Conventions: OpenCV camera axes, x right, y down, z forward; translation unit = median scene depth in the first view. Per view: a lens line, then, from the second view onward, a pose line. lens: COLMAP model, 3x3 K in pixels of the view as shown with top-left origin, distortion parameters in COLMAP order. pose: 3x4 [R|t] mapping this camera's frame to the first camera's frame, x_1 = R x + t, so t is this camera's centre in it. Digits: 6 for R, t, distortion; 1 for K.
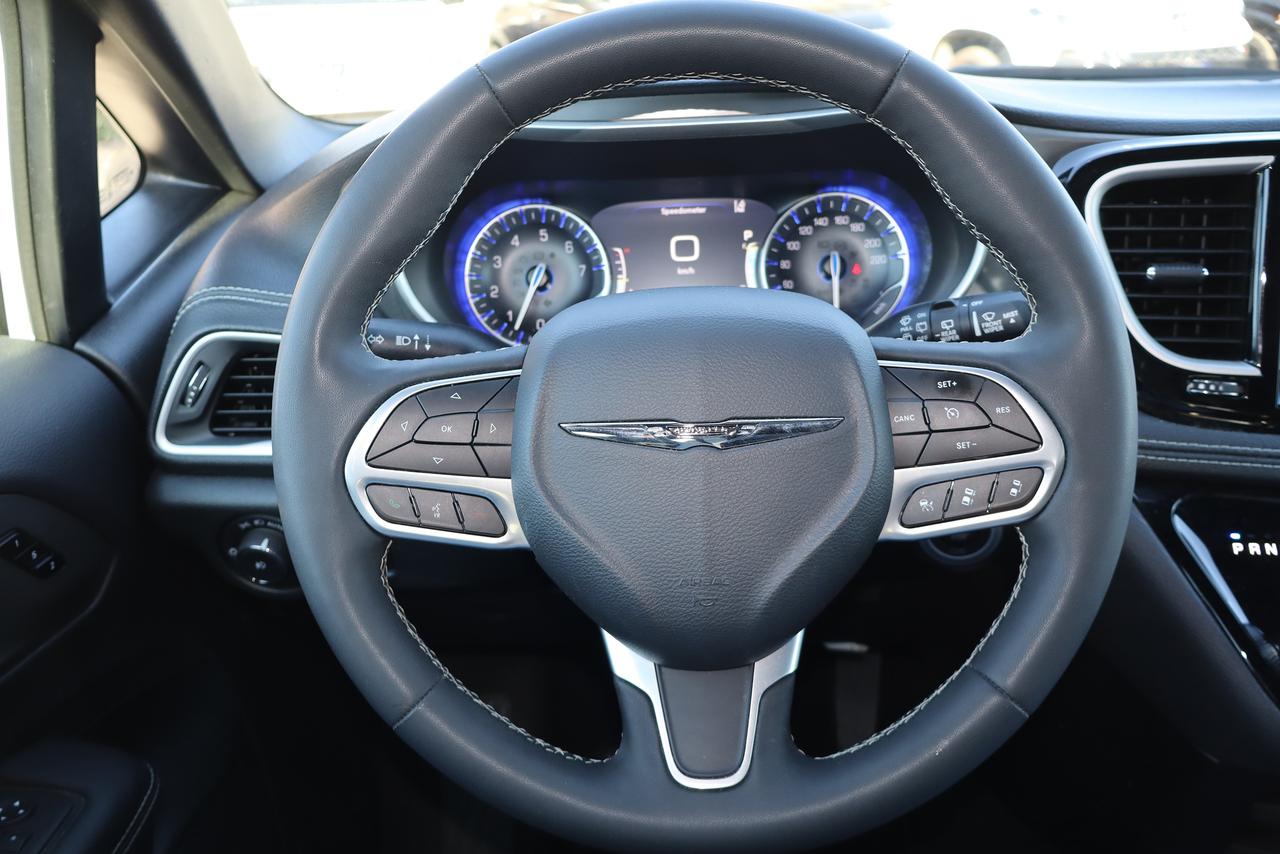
lens RADIAL K [[1066.3, 0, 629.2], [0, 1066.3, 429.0], [0, 0, 1]] dist [0.010724, -0.021006]
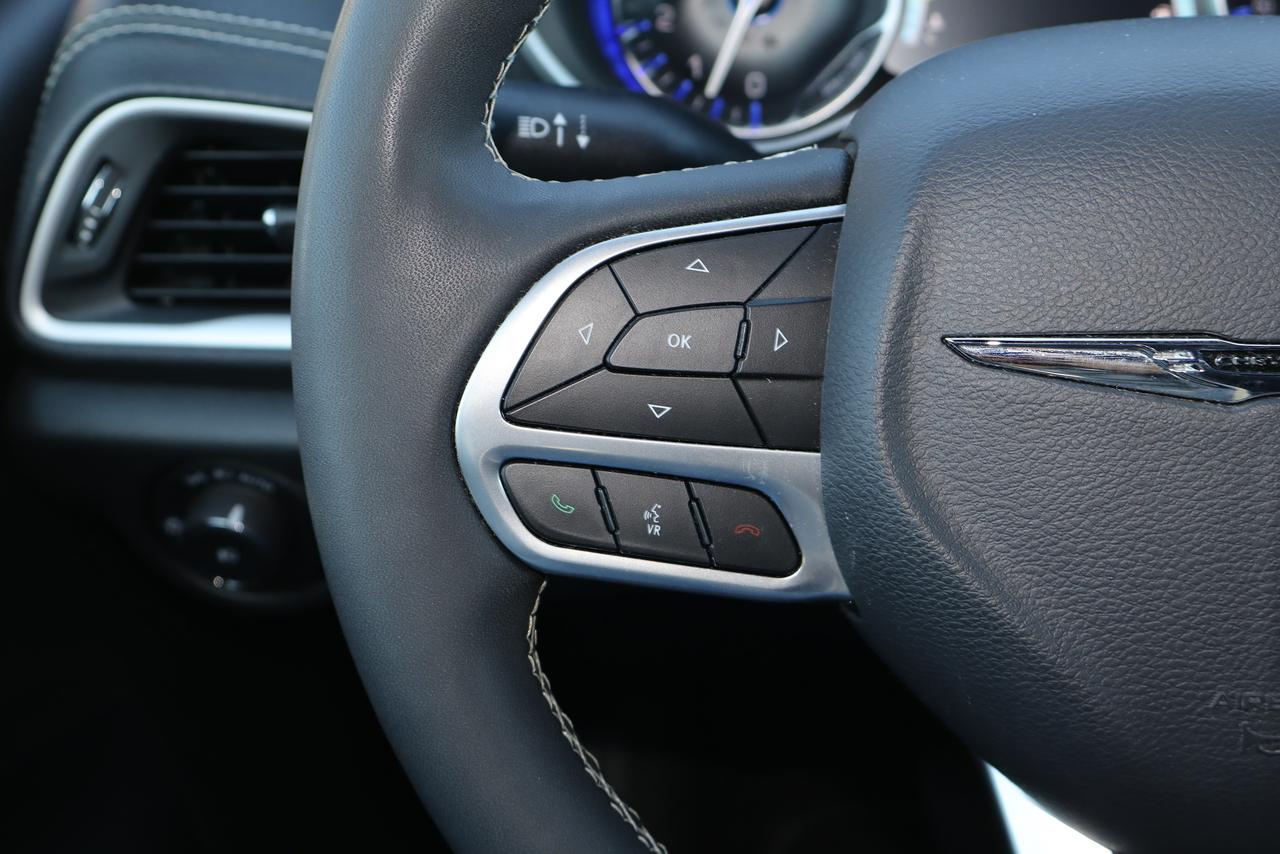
lens RADIAL K [[1684.5, 0, 642.6], [0, 1684.5, 439.5], [0, 0, 1]] dist [0.007943, 0.000000]
pose [[0.998631, 0.018397, -0.048964, -0.123605], [-0.012286, 0.992417, 0.122297, -0.036906], [0.050842, -0.121528, 0.991285, 0.240318]]
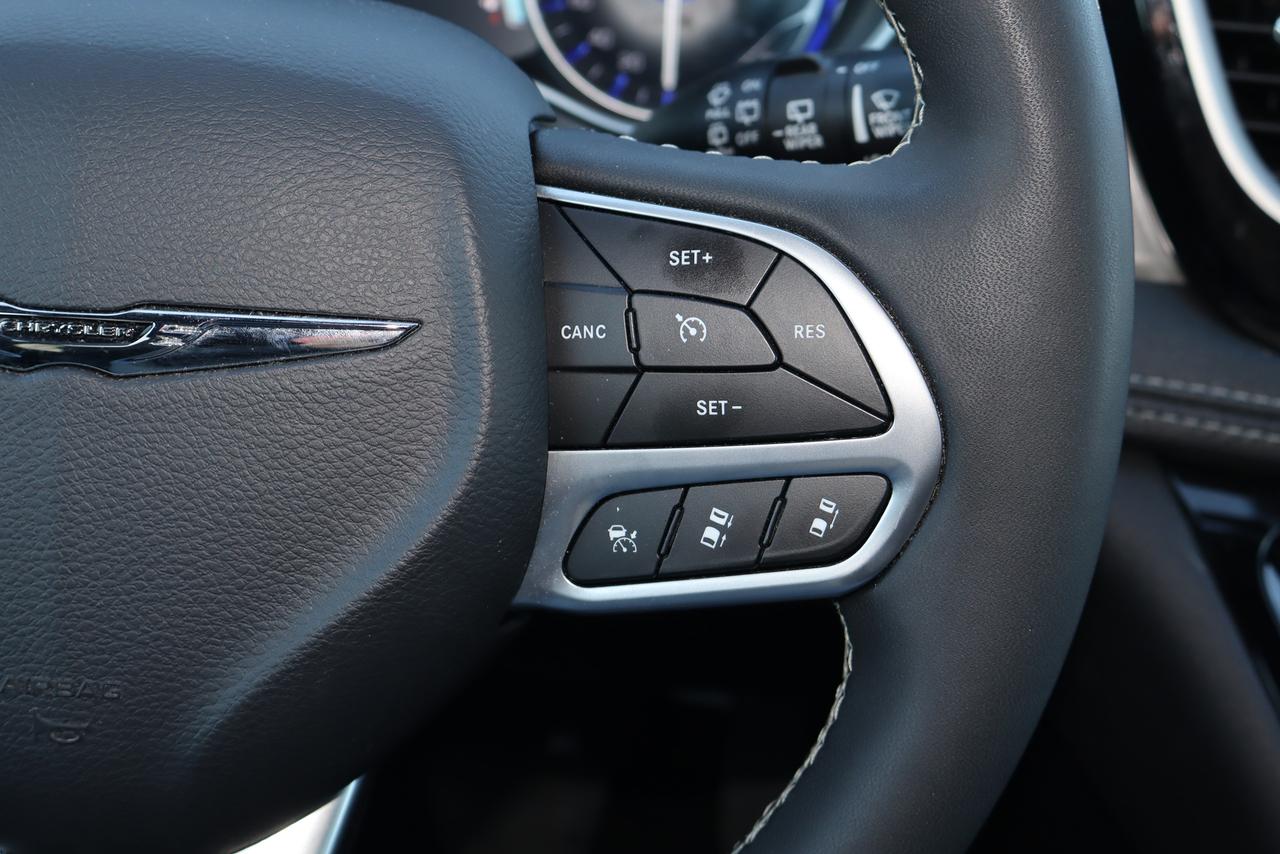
lens RADIAL K [[1684.5, 0, 650.7], [0, 1684.5, 424.7], [0, 0, 1]] dist [0.007943, 0.000000]
pose [[0.997023, 0.073850, 0.022152, 0.220246], [-0.075908, 0.990554, 0.114196, -0.041591], [-0.013509, -0.115538, 0.993211, 0.273470]]
